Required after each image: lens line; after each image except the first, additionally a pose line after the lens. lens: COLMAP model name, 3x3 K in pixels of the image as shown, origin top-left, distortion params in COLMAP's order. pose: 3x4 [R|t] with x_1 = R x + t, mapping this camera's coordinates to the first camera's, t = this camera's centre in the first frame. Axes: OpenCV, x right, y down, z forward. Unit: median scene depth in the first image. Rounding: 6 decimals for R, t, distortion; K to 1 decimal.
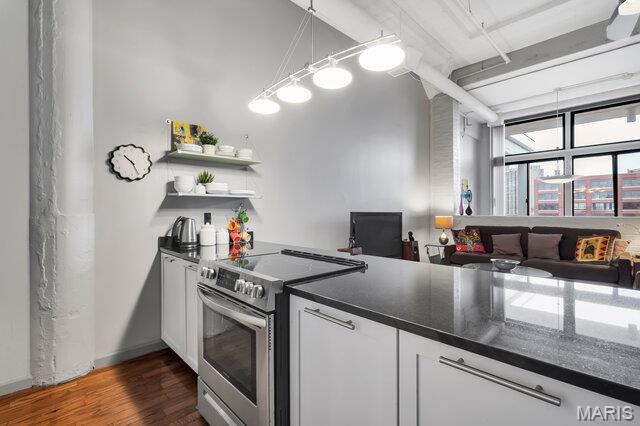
lens RADIAL K [[293.9, 0, 321.4], [0, 293.9, 212.7], [0, 0, 1]] dist [-0.005173, 0.000029]
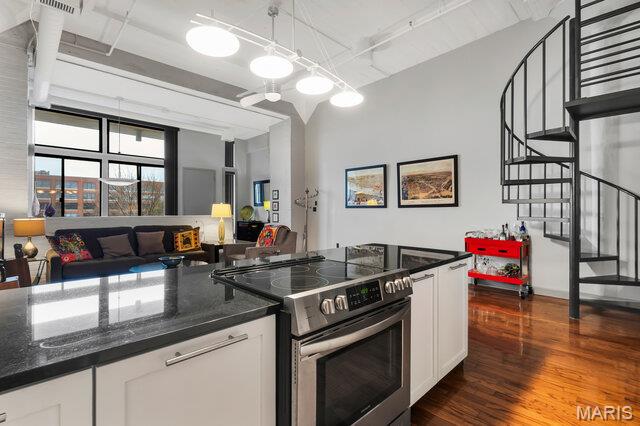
lens RADIAL K [[293.9, 0, 315.7], [0, 293.9, 209.4], [0, 0, 1]] dist [-0.005173, 0.000029]
pose [[-0.016578, 0.007355, 0.999836, -0.427378], [0.002584, 0.999970, -0.007313, -0.003942], [-0.999859, 0.002463, -0.016597, 0.458096]]
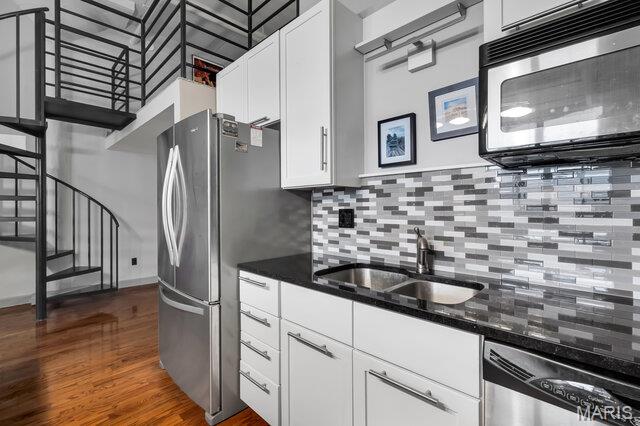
lens RADIAL K [[293.9, 0, 314.3], [0, 293.9, 207.8], [0, 0, 1]] dist [-0.005173, 0.000029]
pose [[-0.999533, 0.007586, -0.029589, -0.337902], [0.007563, 0.999971, 0.000865, -0.003339], [0.029595, 0.000641, -0.999562, 0.537704]]
